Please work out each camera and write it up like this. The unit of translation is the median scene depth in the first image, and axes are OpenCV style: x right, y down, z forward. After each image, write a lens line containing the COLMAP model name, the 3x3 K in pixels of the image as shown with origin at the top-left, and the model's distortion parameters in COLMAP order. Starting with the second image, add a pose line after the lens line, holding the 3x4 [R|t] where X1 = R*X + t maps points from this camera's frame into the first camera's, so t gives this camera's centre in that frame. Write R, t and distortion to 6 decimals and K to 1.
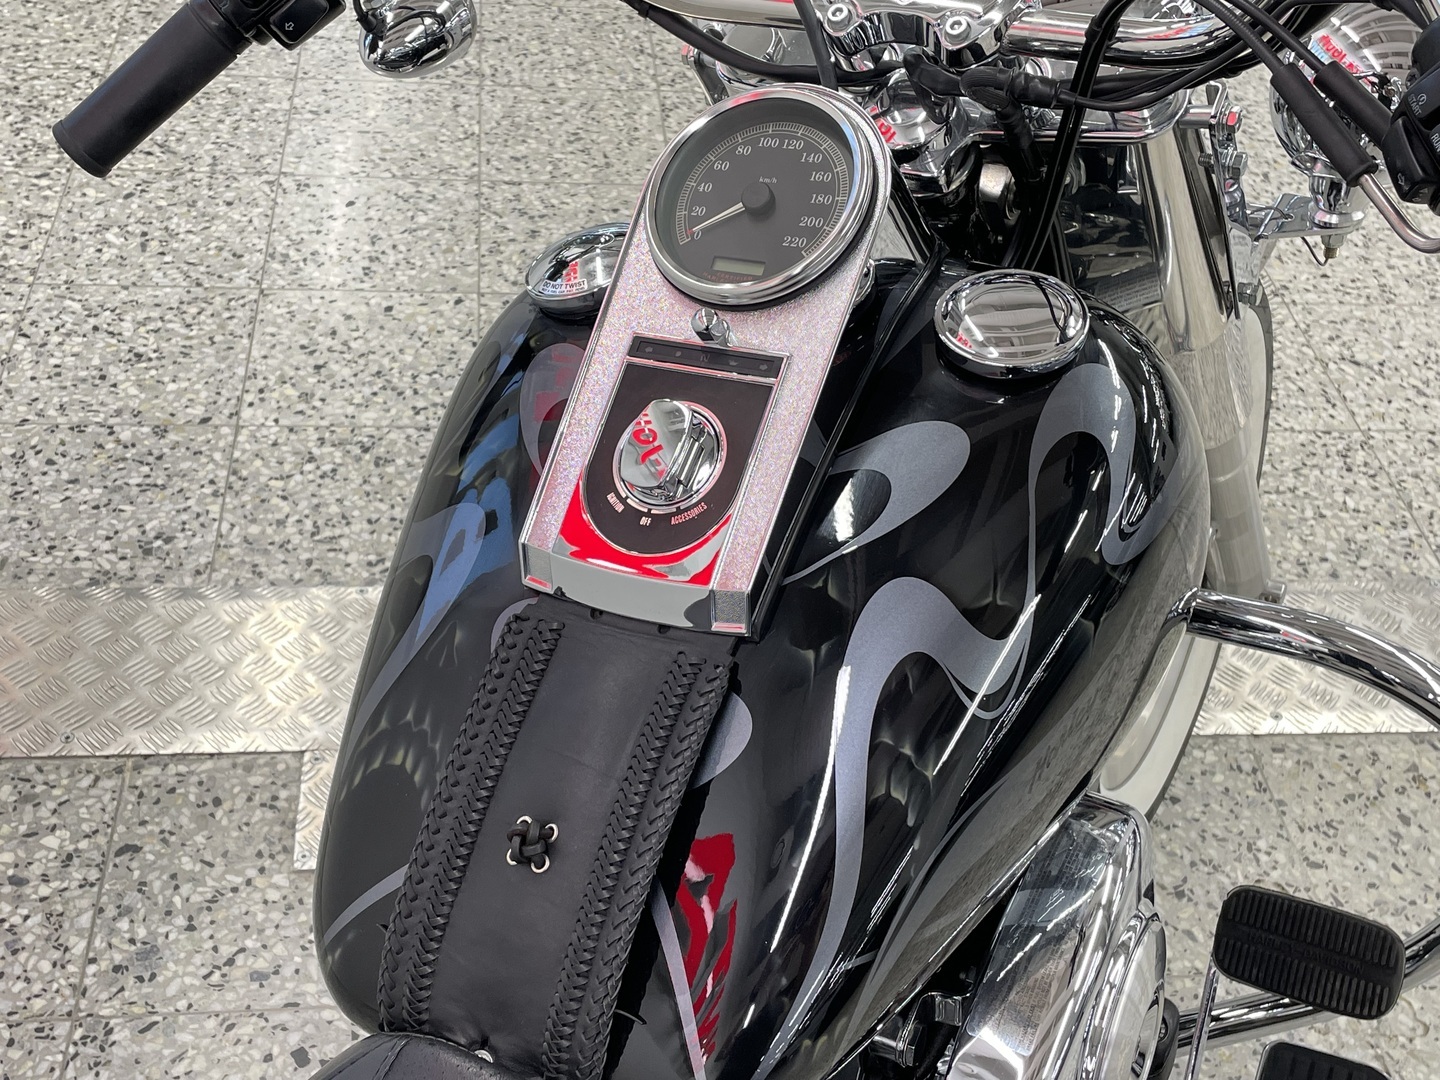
lens RADIAL K [[1668.9, 0, 709.4], [0, 1668.9, 528.8], [0, 0, 1]] dist [0.055003, 0.000000]
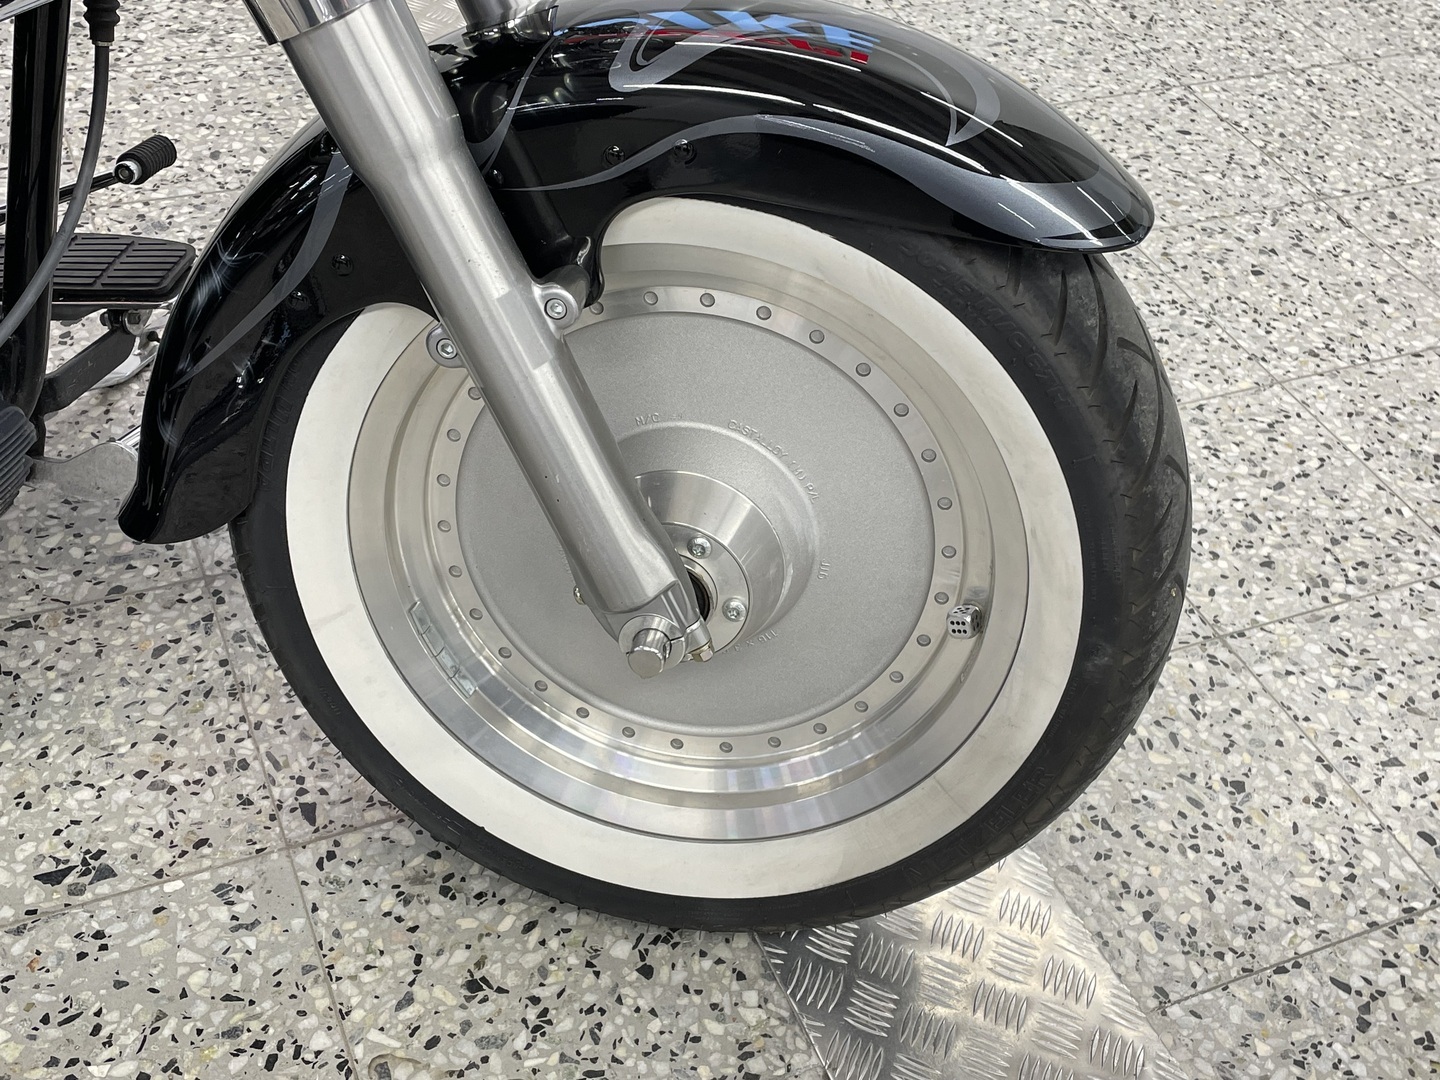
lens RADIAL K [[1668.9, 0, 723.7], [0, 1668.9, 533.9], [0, 0, 1]] dist [0.055003, 0.000000]
pose [[0.327400, 0.607489, -0.723717, 0.542988], [-0.696551, 0.672708, 0.249562, -0.118555], [0.638456, 0.422399, 0.643392, 0.418047]]
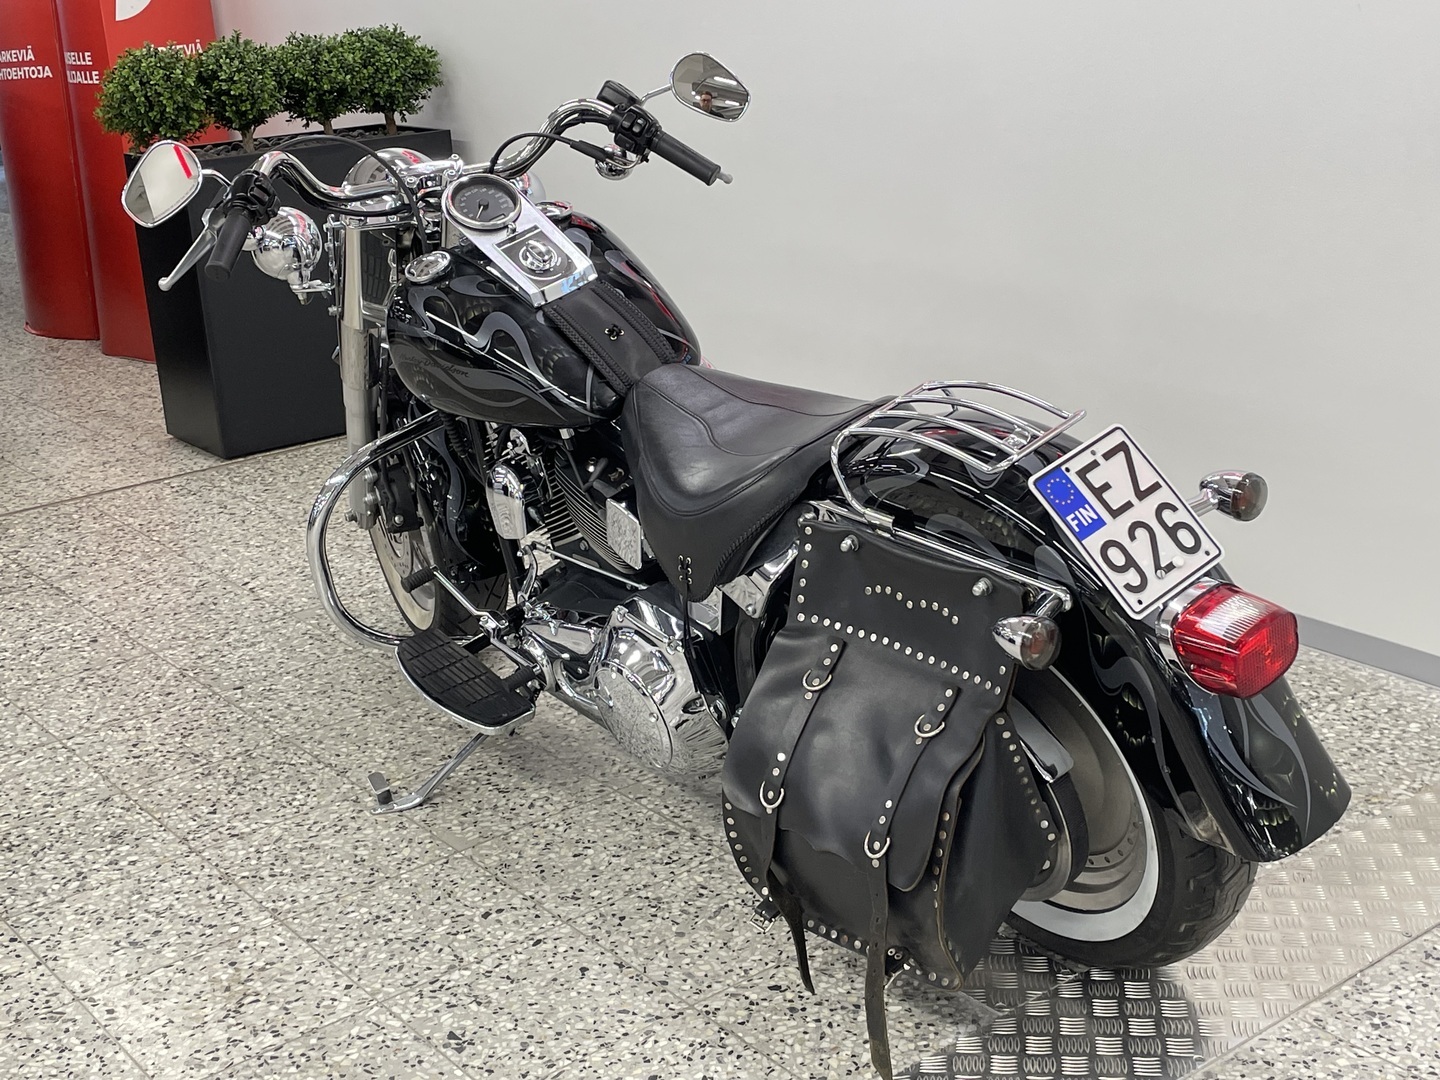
lens RADIAL K [[1901.4, 0, 757.6], [0, 1901.4, 544.5], [0, 0, 1]] dist [0.049328, 0.000000]
pose [[-0.831045, 0.141801, -0.537826, 0.558818], [-0.387971, 0.545091, 0.743205, -0.823788], [0.398552, 0.826298, -0.397981, 0.961212]]
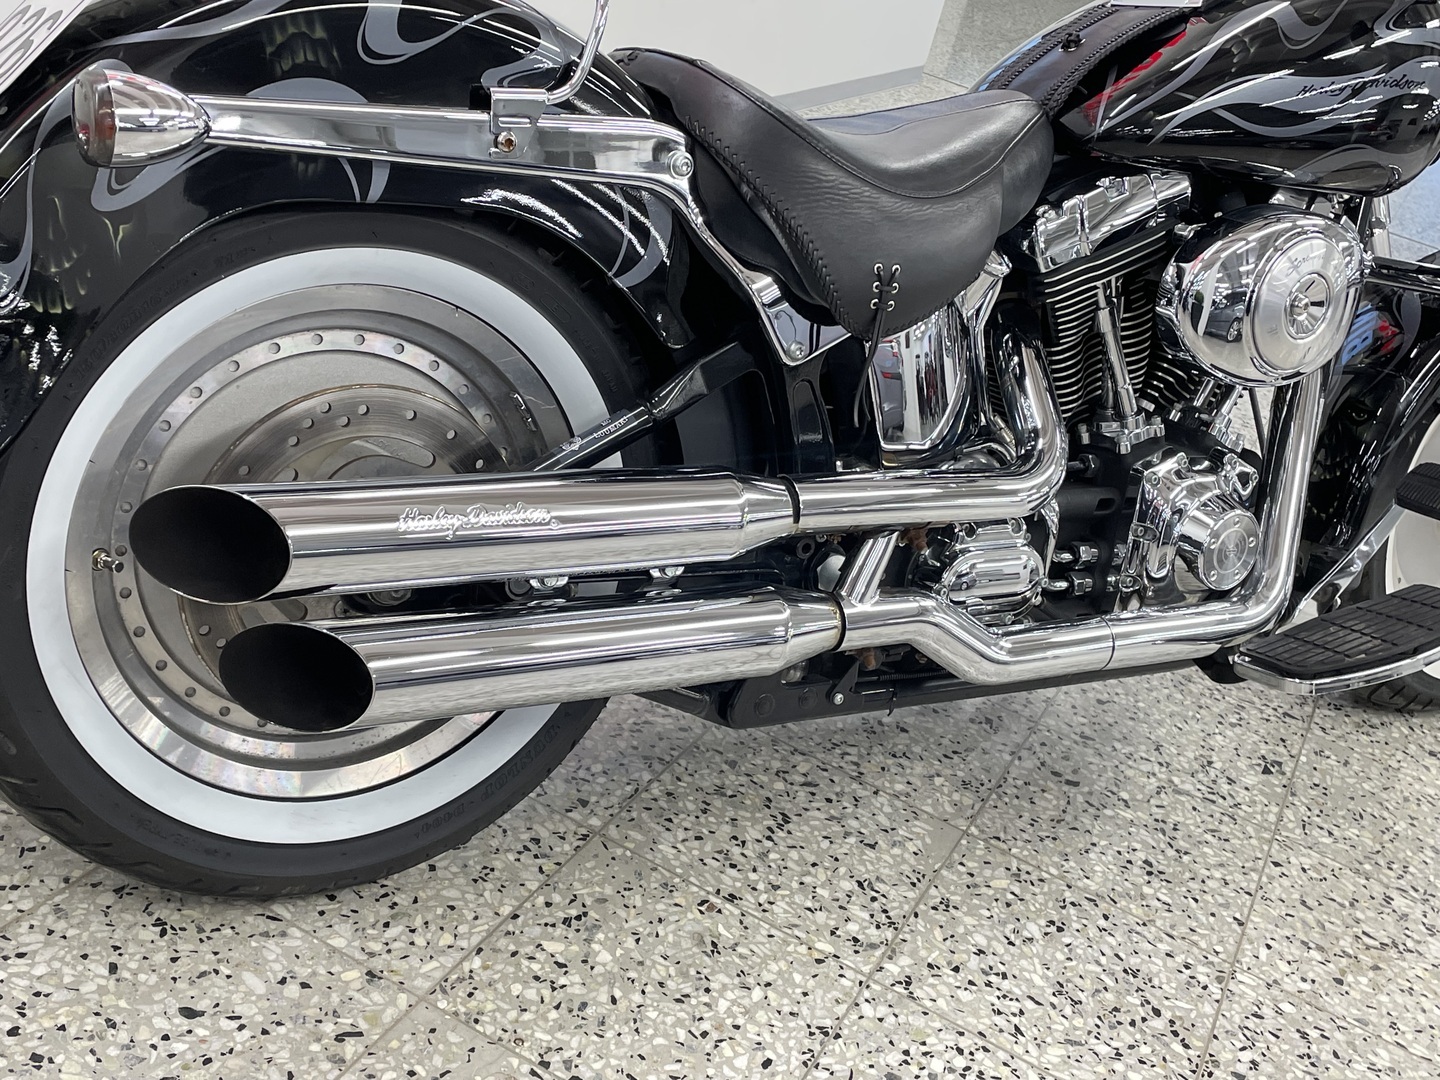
lens RADIAL K [[1668.9, 0, 729.3], [0, 1668.9, 548.2], [0, 0, 1]] dist [0.055003, 0.000000]
pose [[0.845453, 0.353714, -0.400120, 0.220880], [-0.473762, 0.842555, -0.256224, 0.530223], [0.246493, 0.406187, 0.879917, -0.292609]]
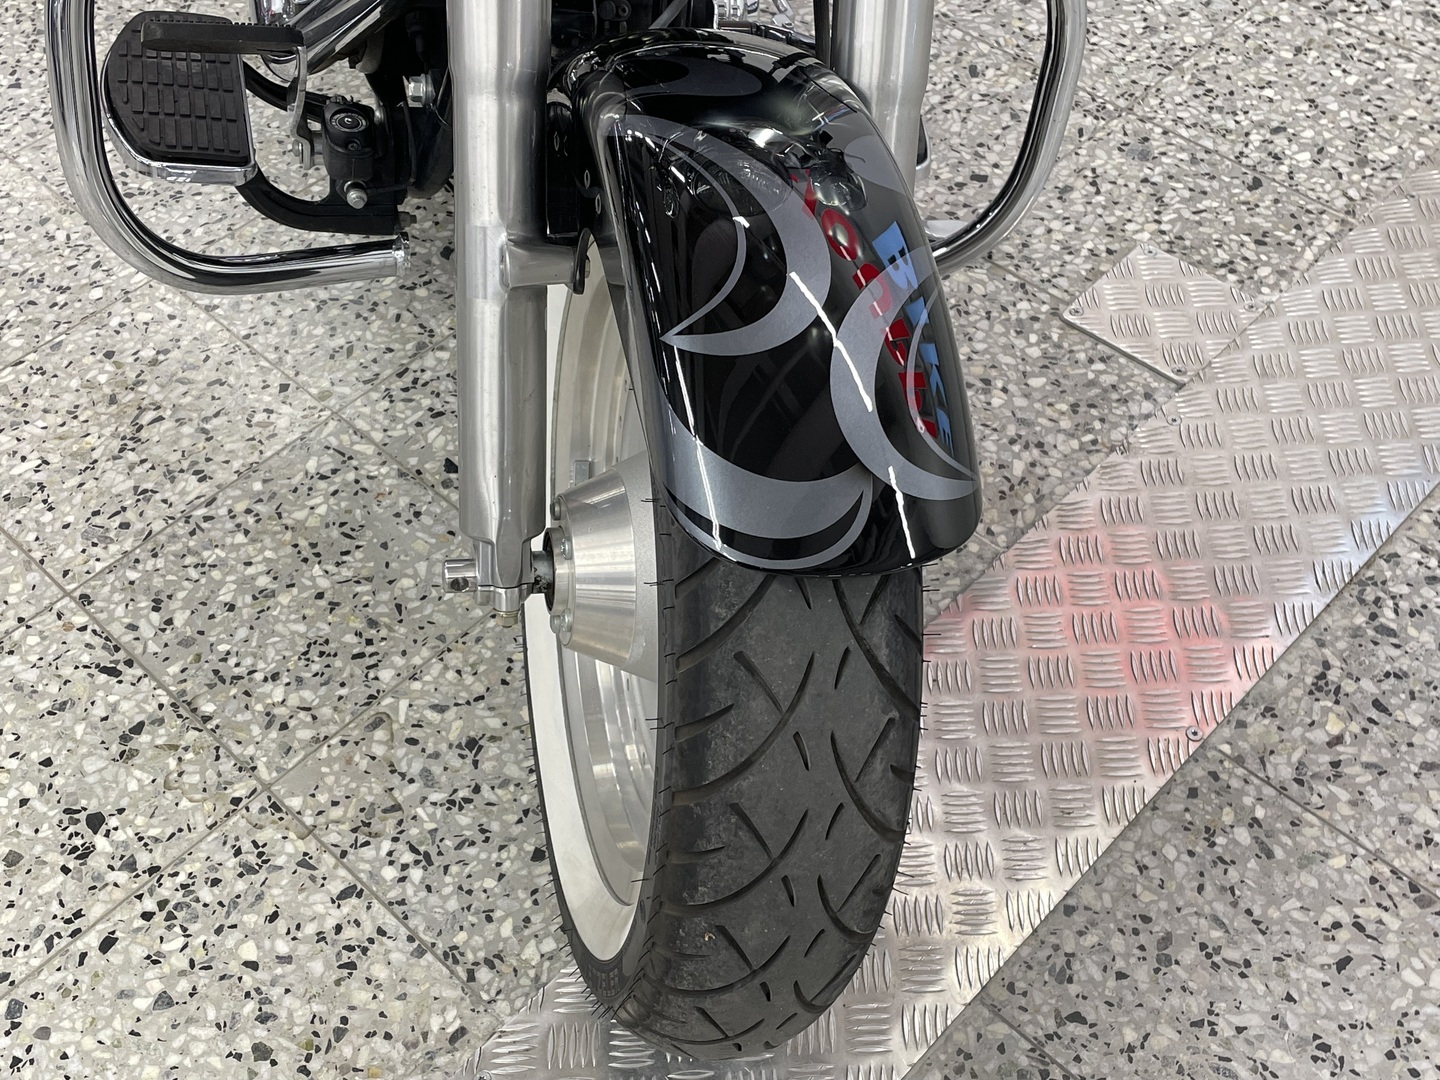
lens RADIAL K [[1668.9, 0, 739.3], [0, 1668.9, 510.9], [0, 0, 1]] dist [0.055003, 0.000000]
pose [[-0.752691, 0.469538, -0.461509, 0.391623], [-0.463803, 0.119353, 0.877862, -0.447822], [0.467272, 0.874808, 0.127937, 0.661850]]
